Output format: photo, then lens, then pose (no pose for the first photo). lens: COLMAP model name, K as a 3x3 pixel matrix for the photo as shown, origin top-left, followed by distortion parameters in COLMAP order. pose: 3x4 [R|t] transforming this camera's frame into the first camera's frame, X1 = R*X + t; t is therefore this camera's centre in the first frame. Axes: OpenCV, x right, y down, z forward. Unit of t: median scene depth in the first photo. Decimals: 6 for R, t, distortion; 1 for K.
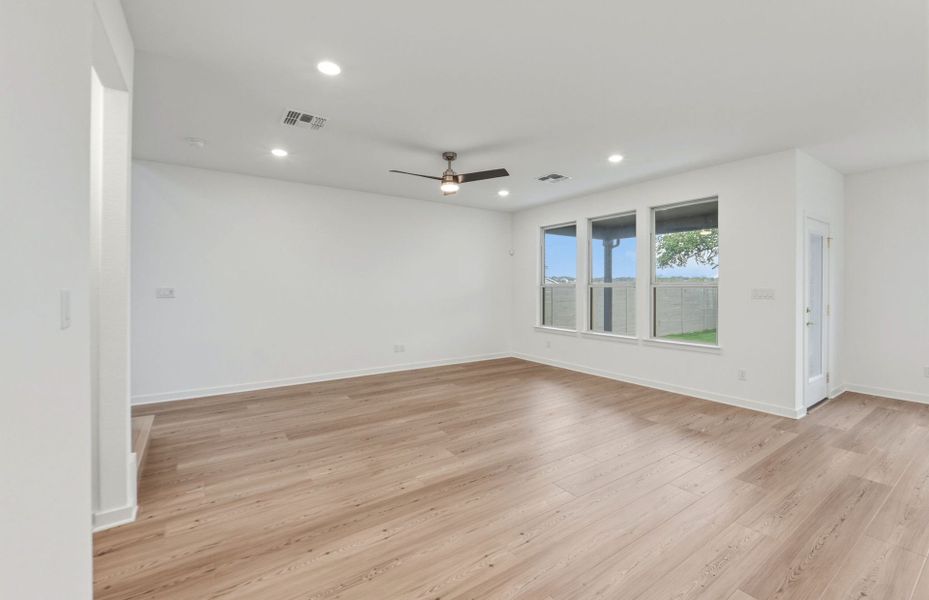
lens RADIAL K [[390.3, 0, 468.0], [0, 390.3, 288.9], [0, 0, 1]] dist [-0.019753, 0.000126]
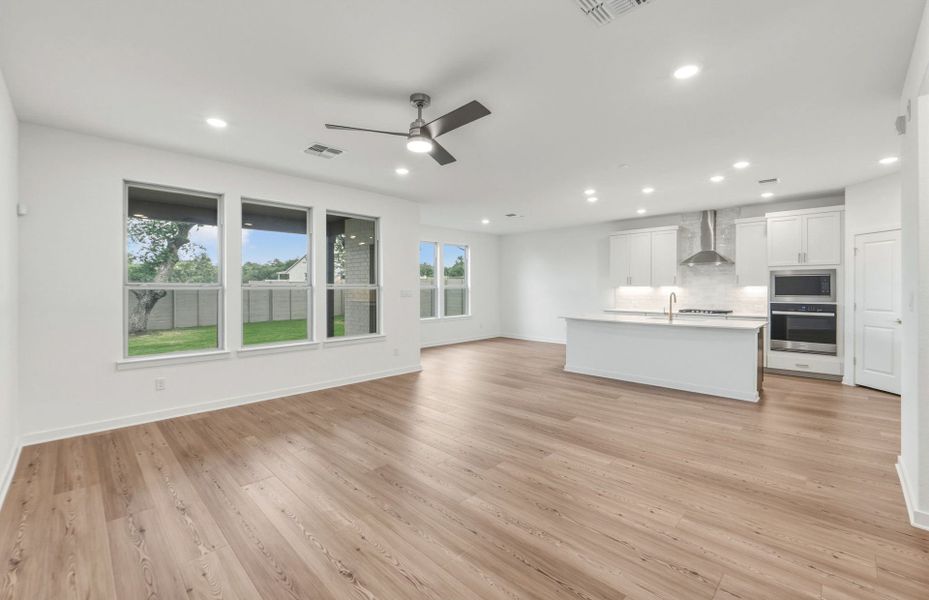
lens RADIAL K [[390.3, 0, 468.0], [0, 390.3, 288.9], [0, 0, 1]] dist [-0.019753, 0.000126]
pose [[-0.191059, 0.000706, 0.981578, -0.787520], [0.004202, 0.999991, 0.000098, -0.004142], [-0.981570, 0.004144, -0.191060, 1.119478]]
